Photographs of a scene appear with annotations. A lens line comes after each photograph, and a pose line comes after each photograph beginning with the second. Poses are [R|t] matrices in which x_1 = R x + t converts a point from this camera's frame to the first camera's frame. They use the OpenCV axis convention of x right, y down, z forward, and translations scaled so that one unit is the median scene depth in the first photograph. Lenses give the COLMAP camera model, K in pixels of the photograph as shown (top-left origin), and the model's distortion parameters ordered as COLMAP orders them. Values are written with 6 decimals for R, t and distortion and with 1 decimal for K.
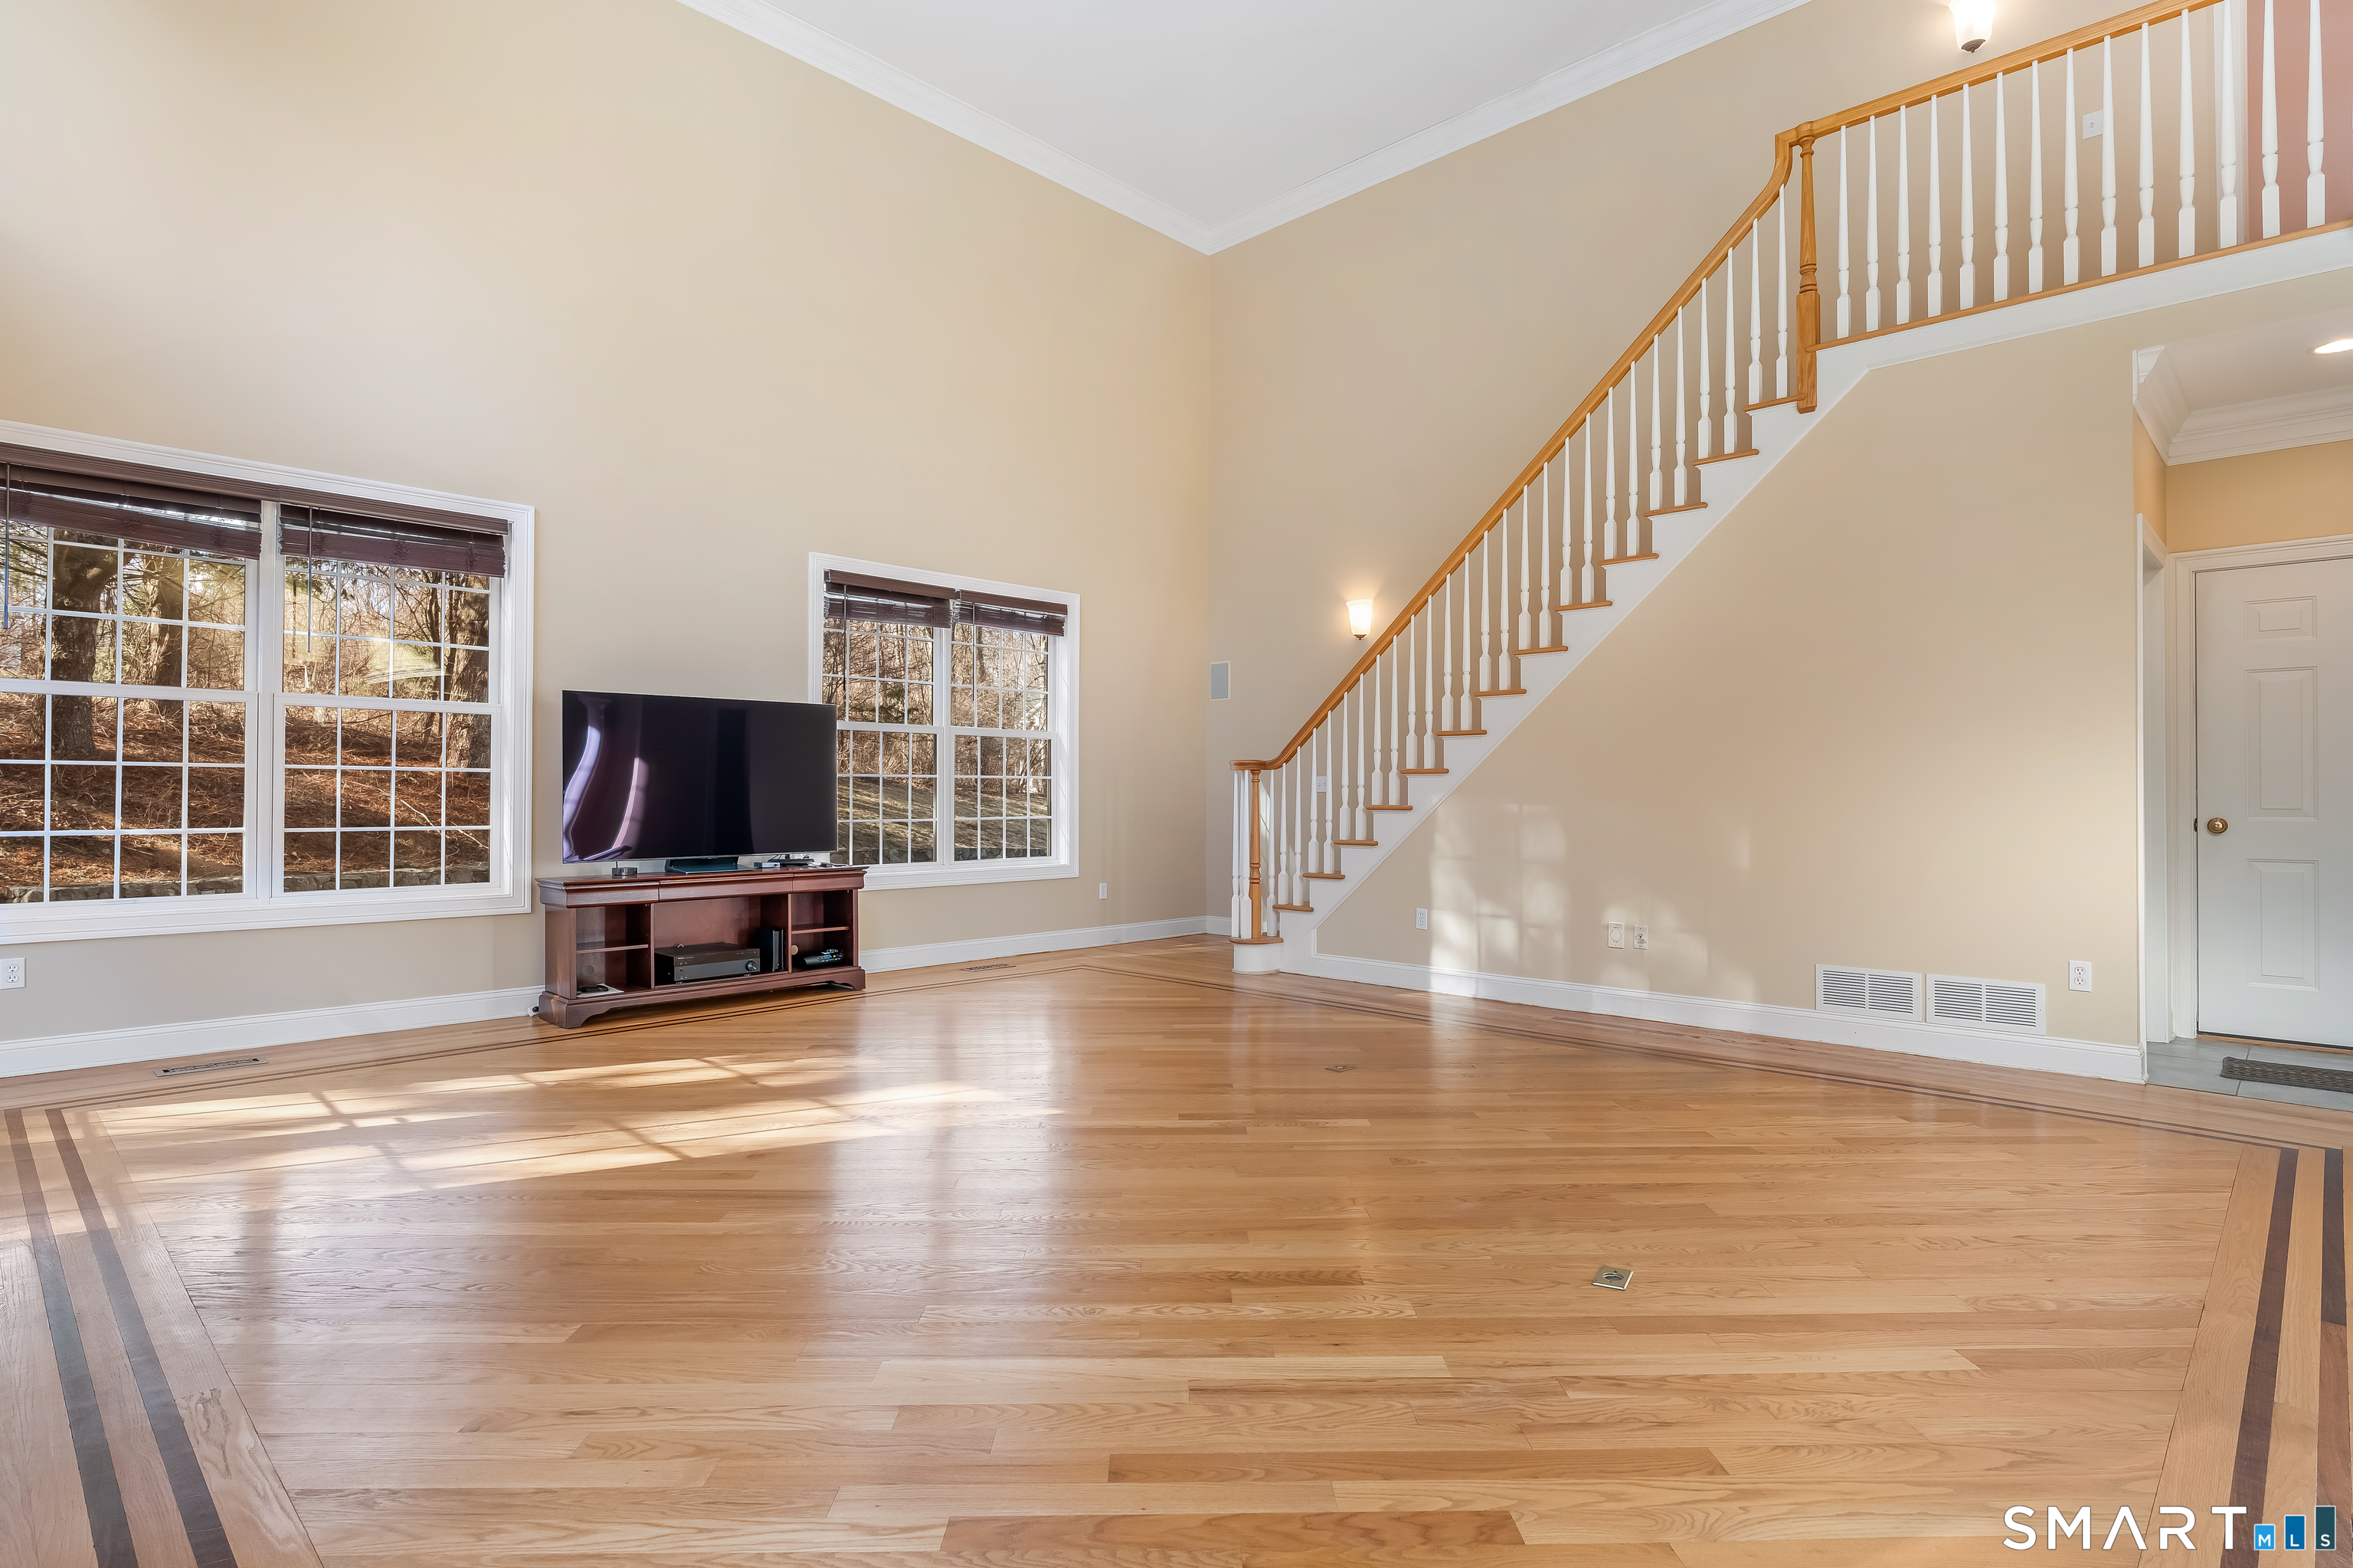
lens RADIAL K [[1218.0, 0, 1176.5], [0, 1218.0, 784.0], [0, 0, 1]] dist [0.014425, 0.000498]
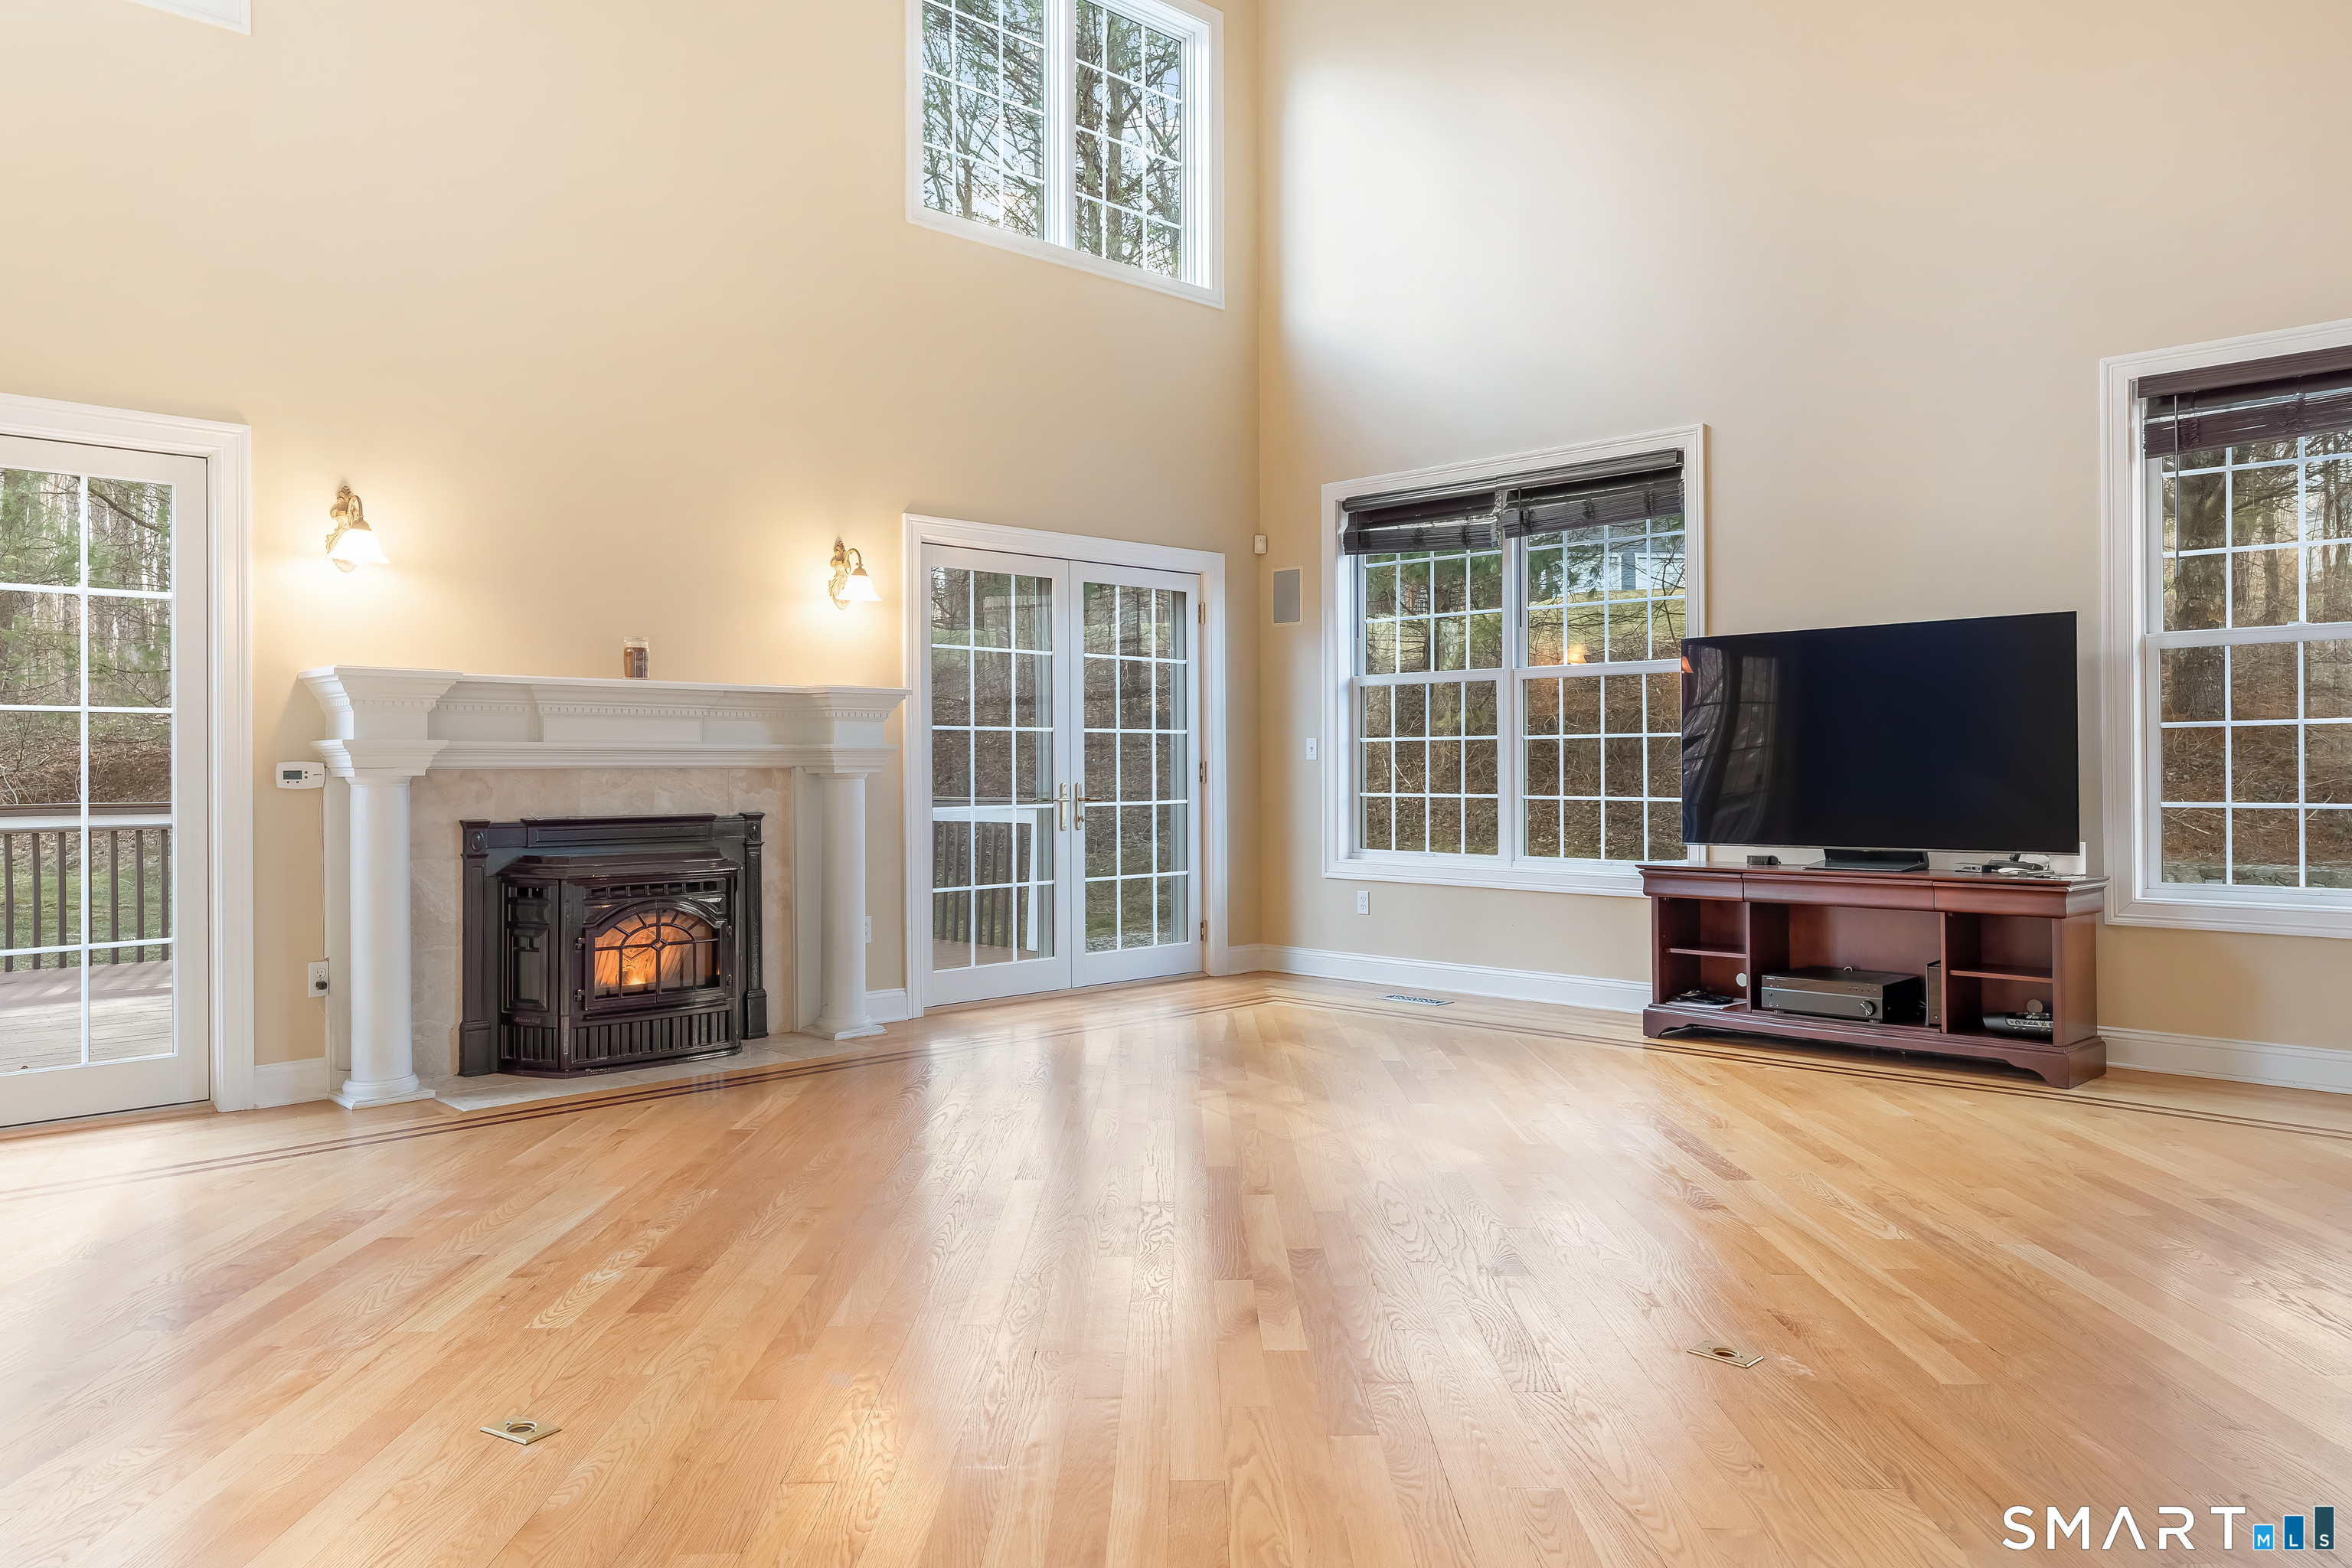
lens RADIAL K [[1628.7, 0, 1172.4], [0, 1628.7, 745.9], [0, 0, 1]] dist [0.001473, -0.000324]
pose [[-0.034635, -0.013033, -0.999315, 0.606742], [0.014147, 0.999808, -0.013530, 0.006990], [0.999300, -0.014606, -0.034444, 0.656041]]
